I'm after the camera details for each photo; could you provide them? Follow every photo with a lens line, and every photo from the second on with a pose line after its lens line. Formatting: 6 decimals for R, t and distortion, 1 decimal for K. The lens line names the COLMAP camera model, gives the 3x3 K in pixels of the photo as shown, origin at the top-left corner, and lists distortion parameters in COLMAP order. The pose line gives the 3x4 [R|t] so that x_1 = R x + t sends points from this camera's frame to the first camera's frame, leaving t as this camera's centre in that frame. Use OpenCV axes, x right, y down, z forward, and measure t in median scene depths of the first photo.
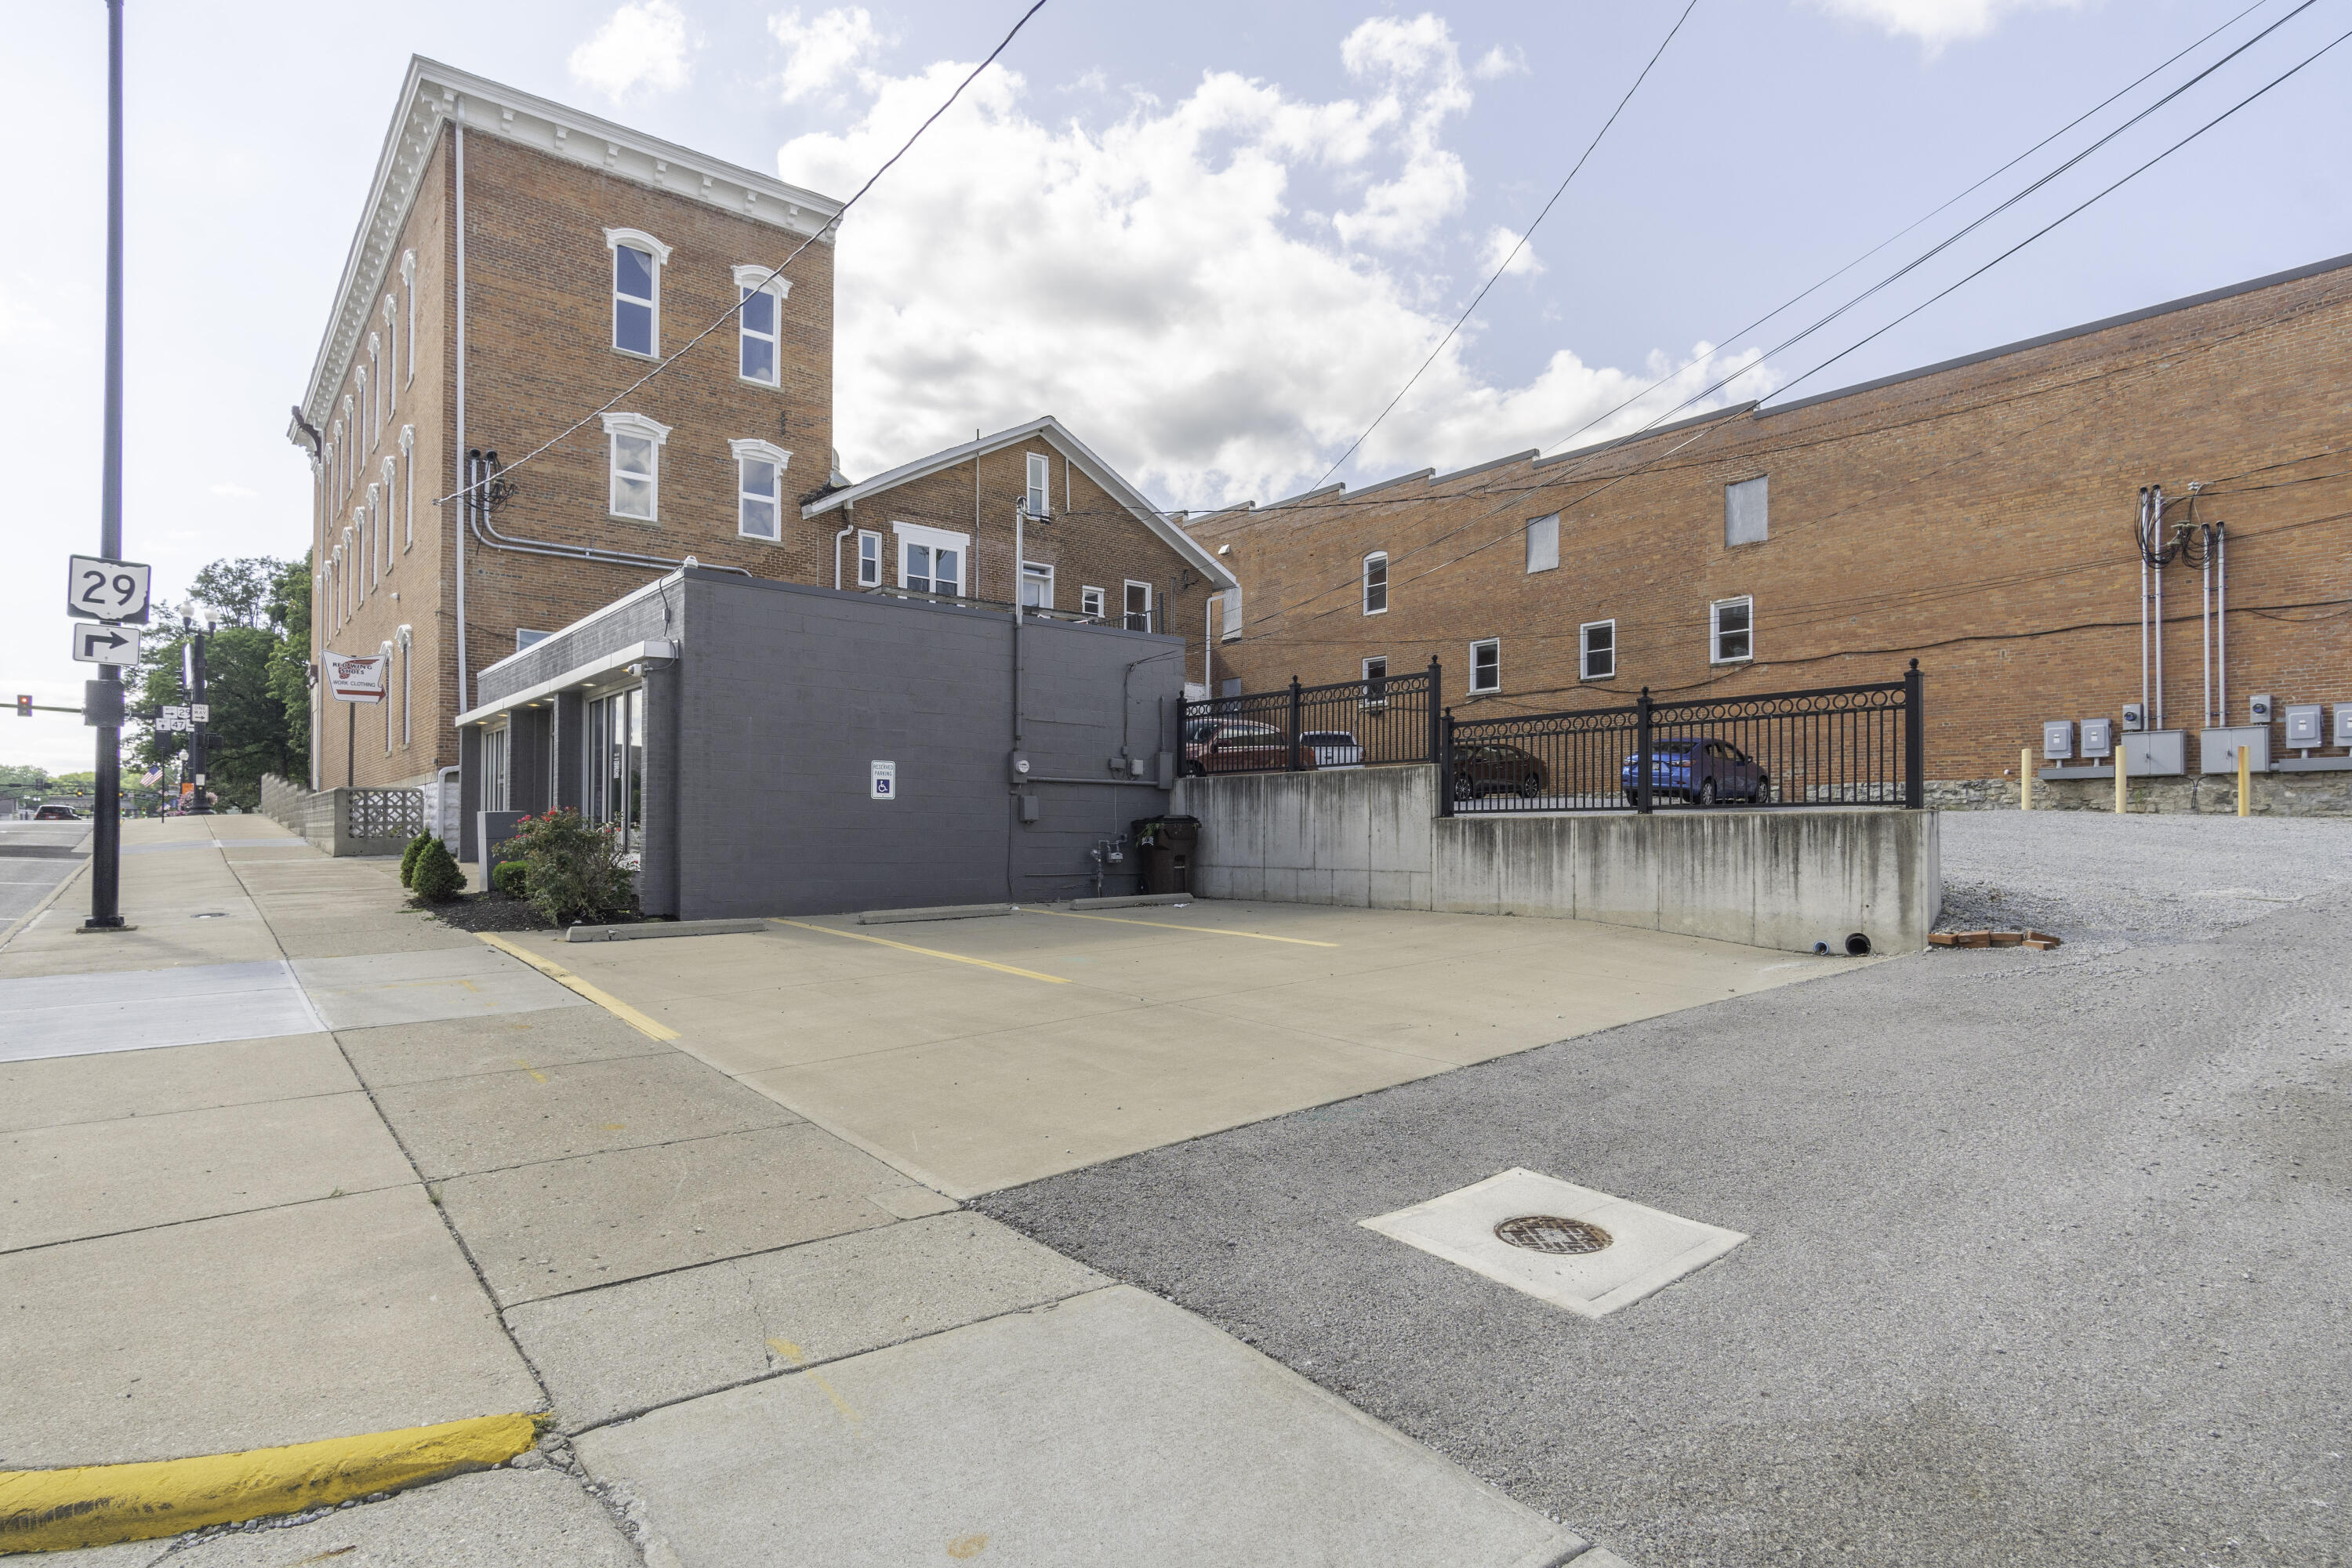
lens RADIAL K [[1238.1, 0, 1219.1], [0, 1238.1, 821.6], [0, 0, 1]] dist [-0.005748, 0.002472]
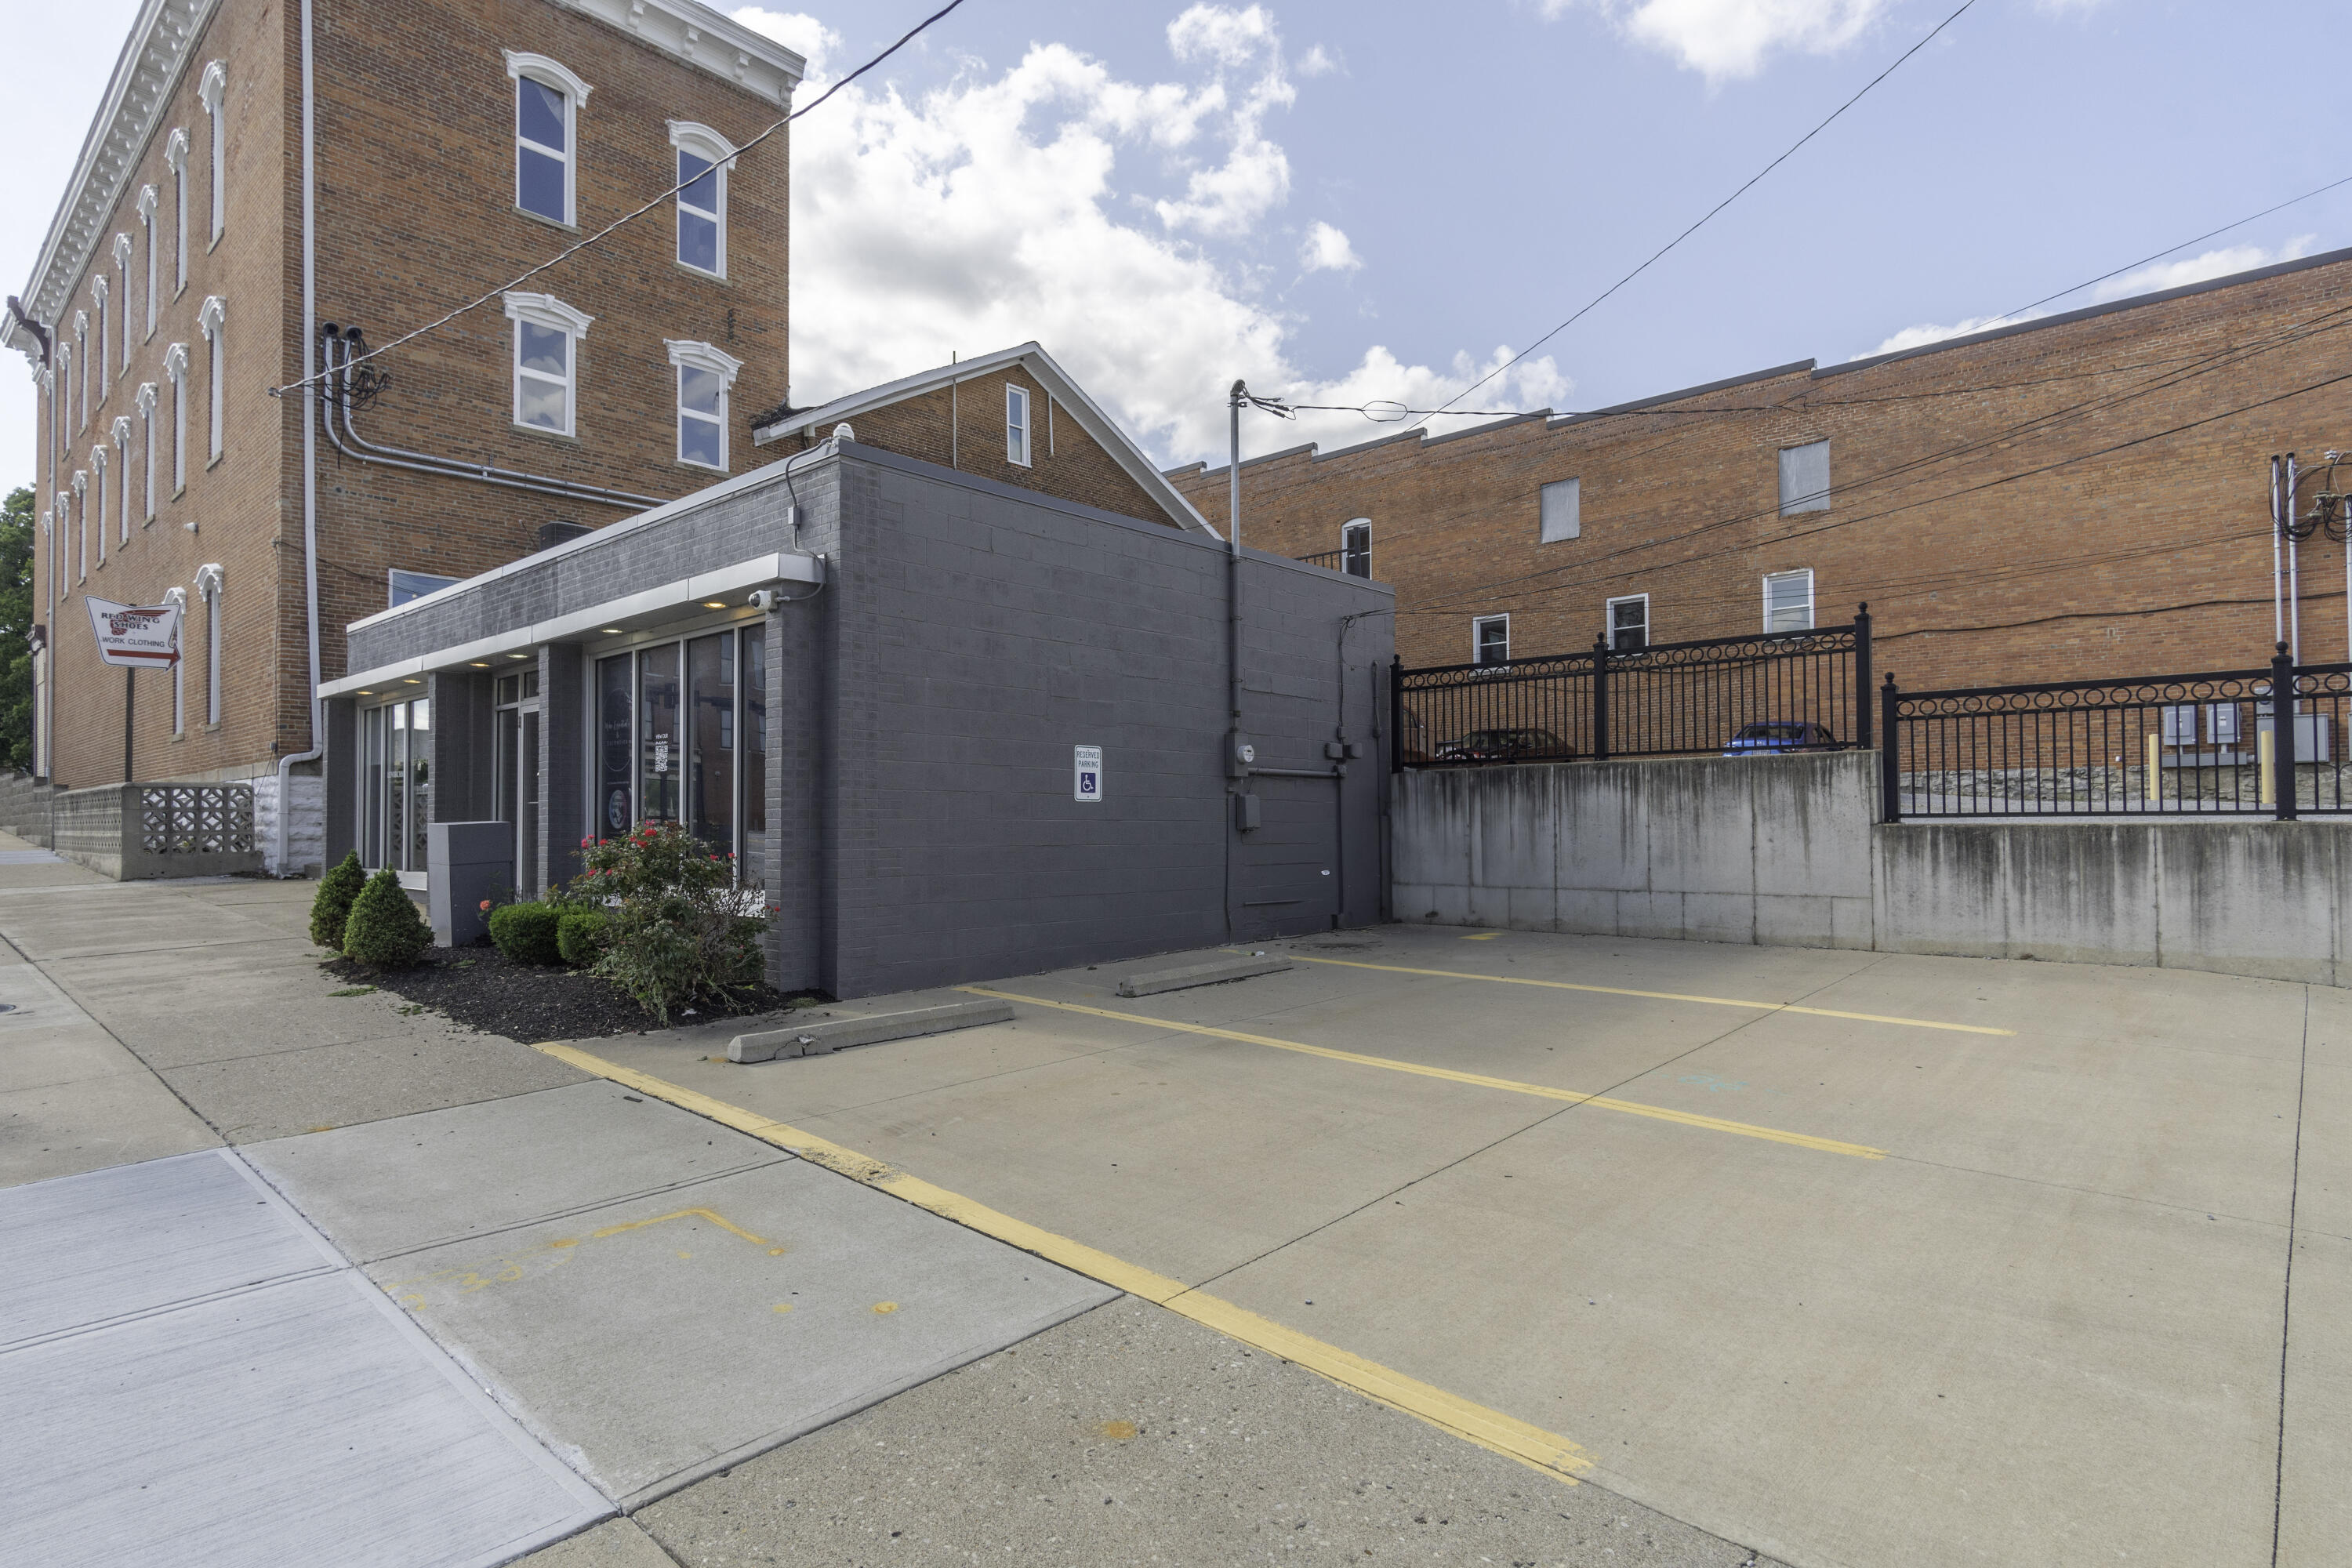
lens RADIAL K [[1231.0, 0, 1209.6], [0, 1231.0, 801.2], [0, 0, 1]] dist [-0.002644, 0.002453]
pose [[0.989189, -0.005938, 0.146529, -0.173929], [0.006730, 0.999965, -0.004910, -0.008403], [-0.146494, 0.005843, 0.989194, 0.179436]]
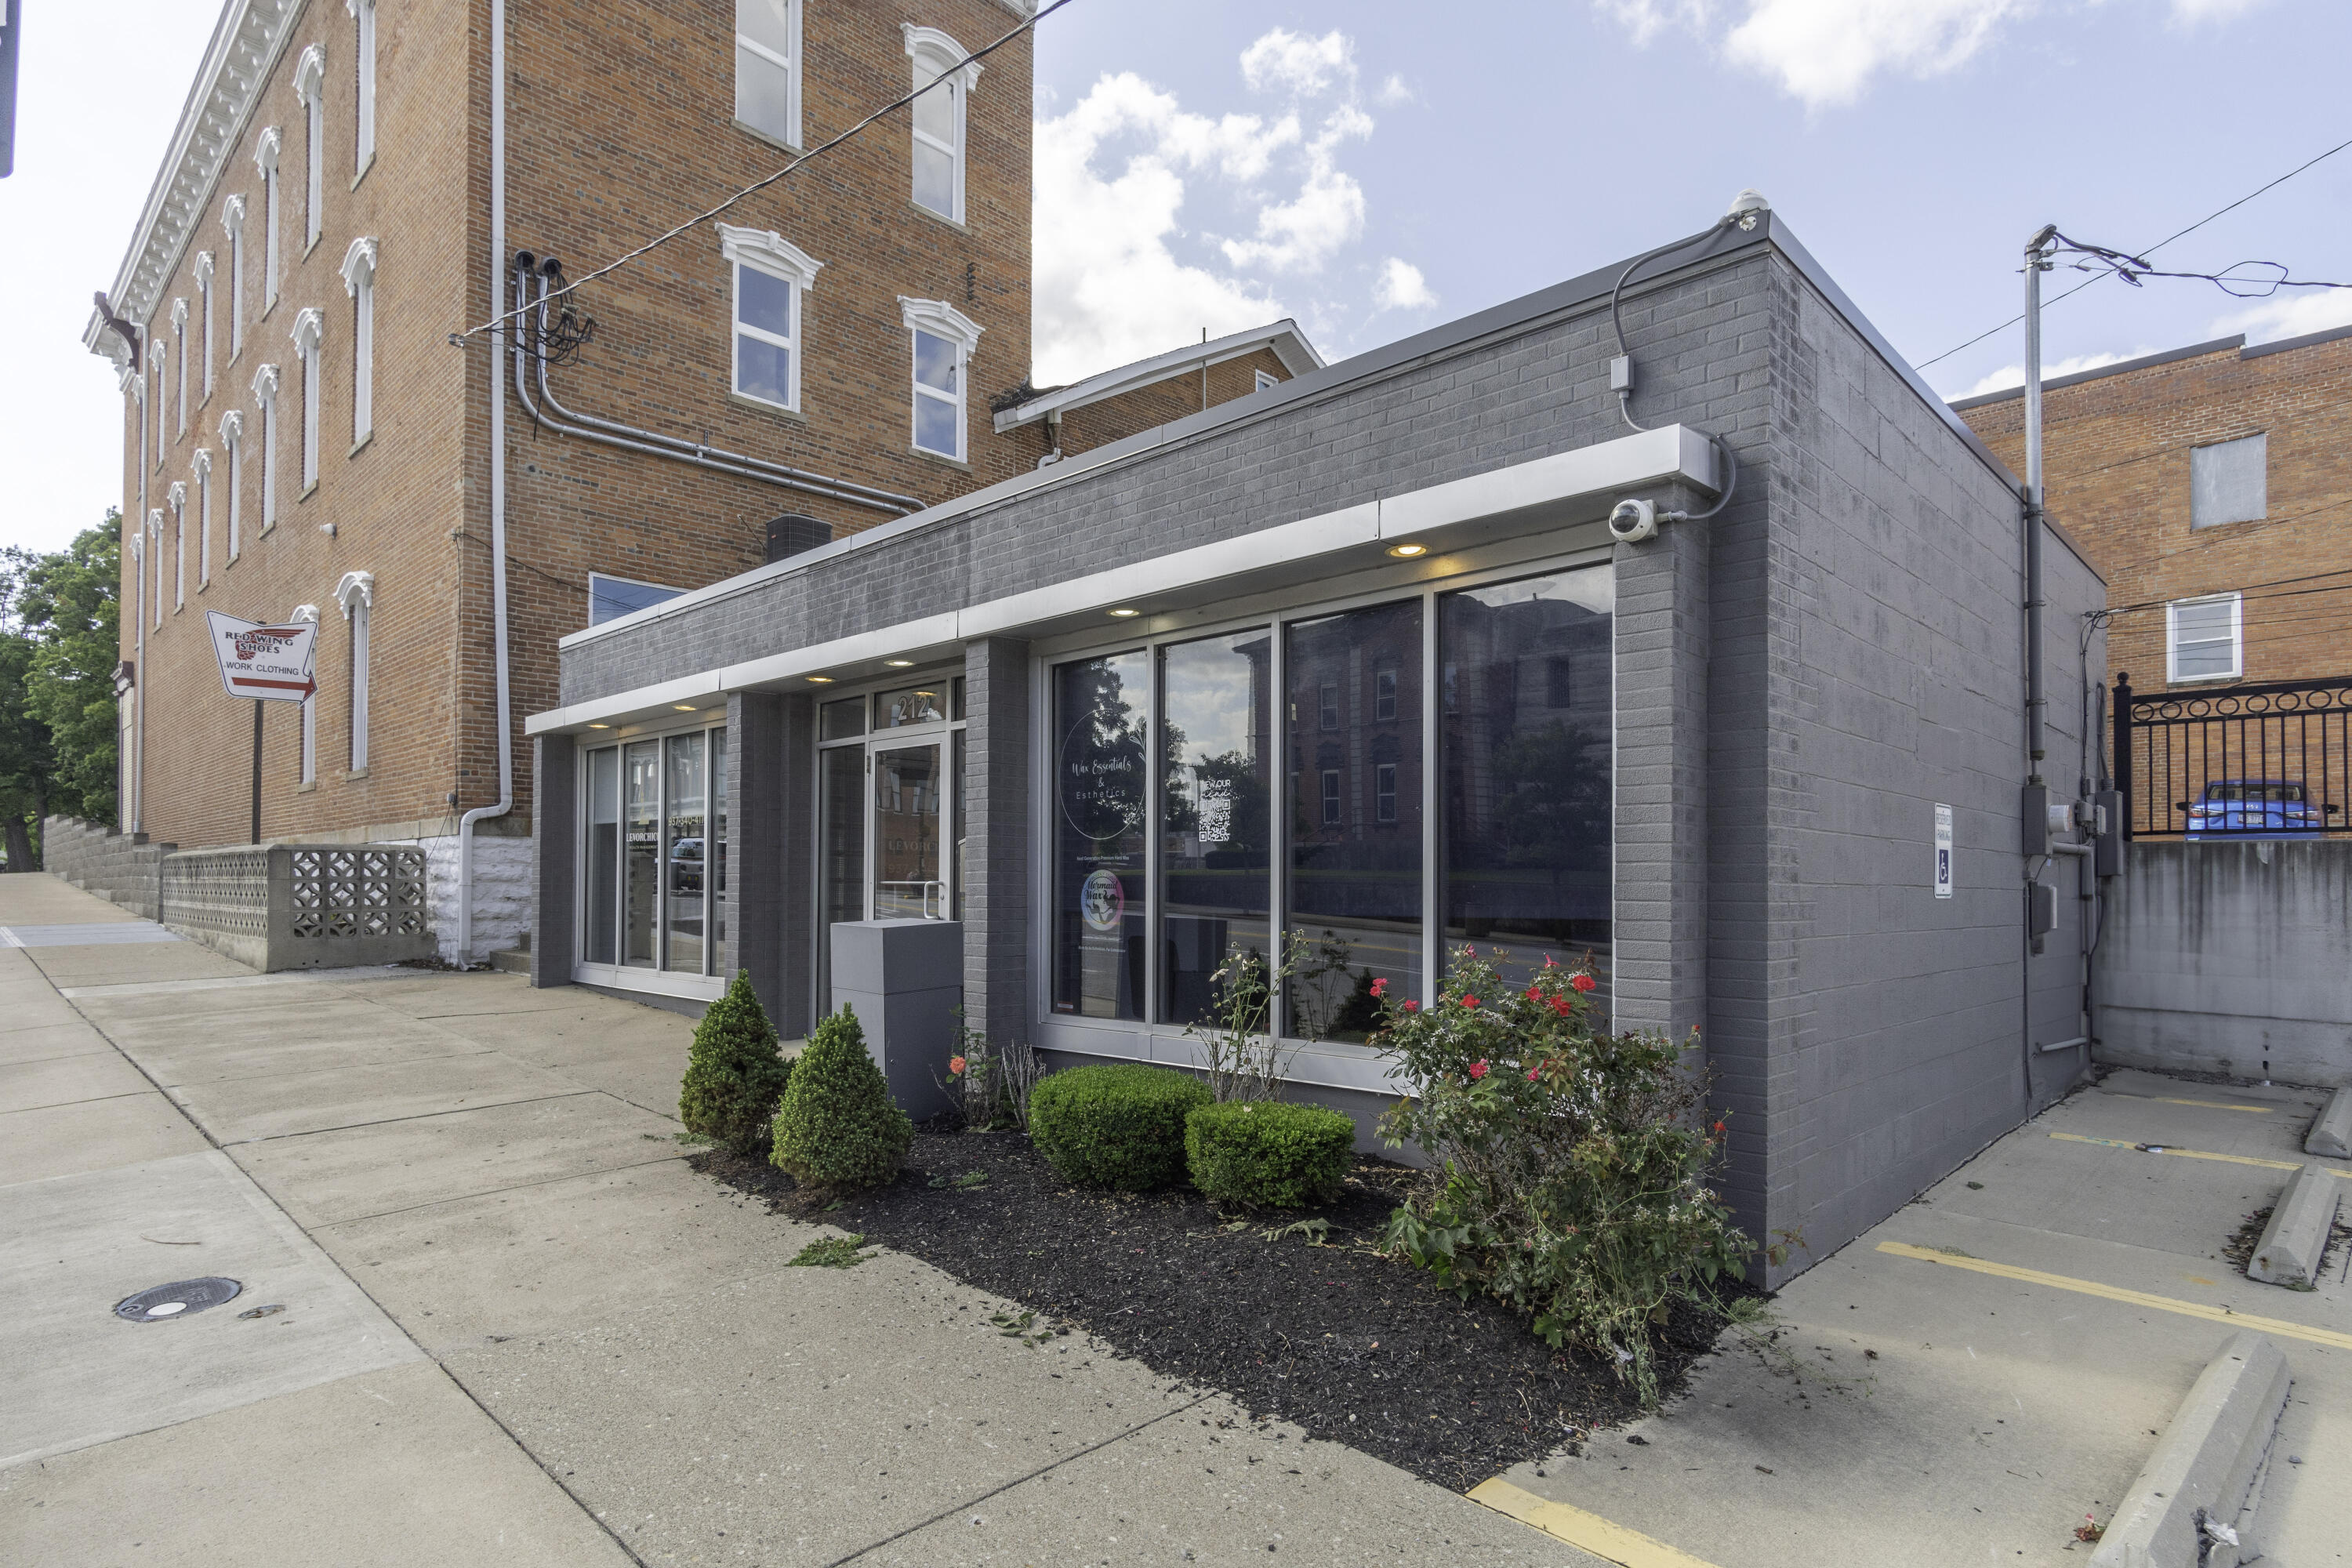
lens RADIAL K [[1262.4, 0, 1204.9], [0, 1262.4, 866.5], [0, 0, 1]] dist [0.000746, 0.000800]
pose [[0.994351, 0.002298, 0.106121, -0.316674], [-0.002107, 0.999996, -0.001919, -0.015659], [-0.106125, 0.001684, 0.994351, 0.348757]]
